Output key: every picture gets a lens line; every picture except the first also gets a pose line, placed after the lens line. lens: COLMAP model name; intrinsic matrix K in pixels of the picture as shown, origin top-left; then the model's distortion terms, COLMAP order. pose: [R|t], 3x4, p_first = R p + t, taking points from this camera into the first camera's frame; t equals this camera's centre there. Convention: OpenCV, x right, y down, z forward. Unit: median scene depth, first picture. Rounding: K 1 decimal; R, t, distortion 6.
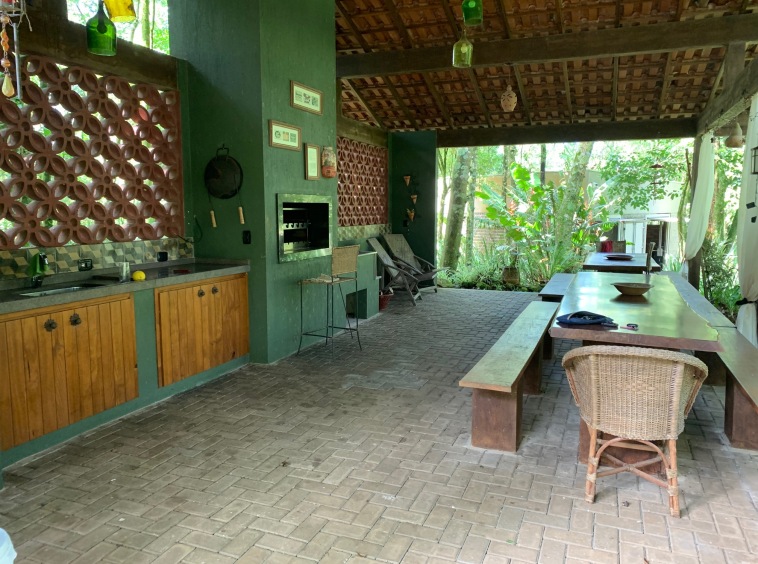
lens RADIAL K [[593.2, 0, 379.0], [0, 593.2, 282.0], [0, 0, 1]] dist [0.000368, -0.000073]
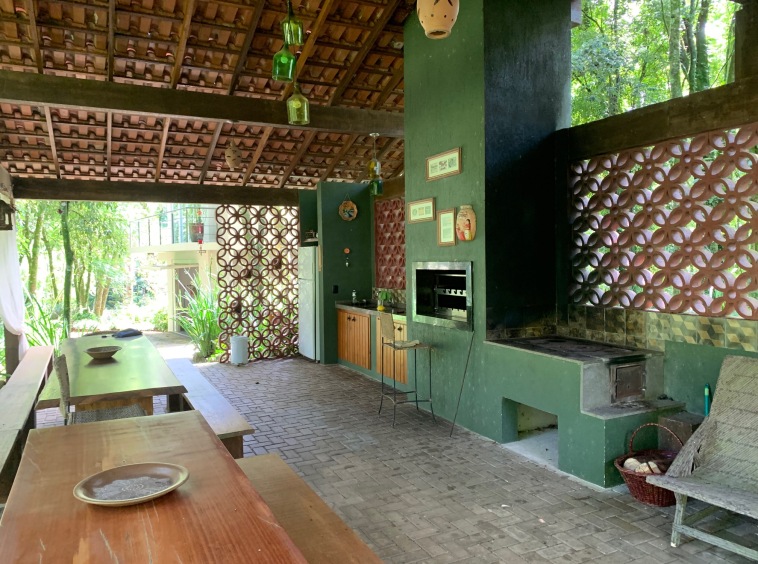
lens RADIAL K [[593.2, 0, 379.0], [0, 593.2, 282.0], [0, 0, 1]] dist [0.000368, -0.000073]
pose [[-0.687449, 0.044784, -0.724850, 0.694587], [-0.073608, 0.988660, 0.130893, -0.248388], [0.722492, 0.143337, -0.676357, 1.678261]]
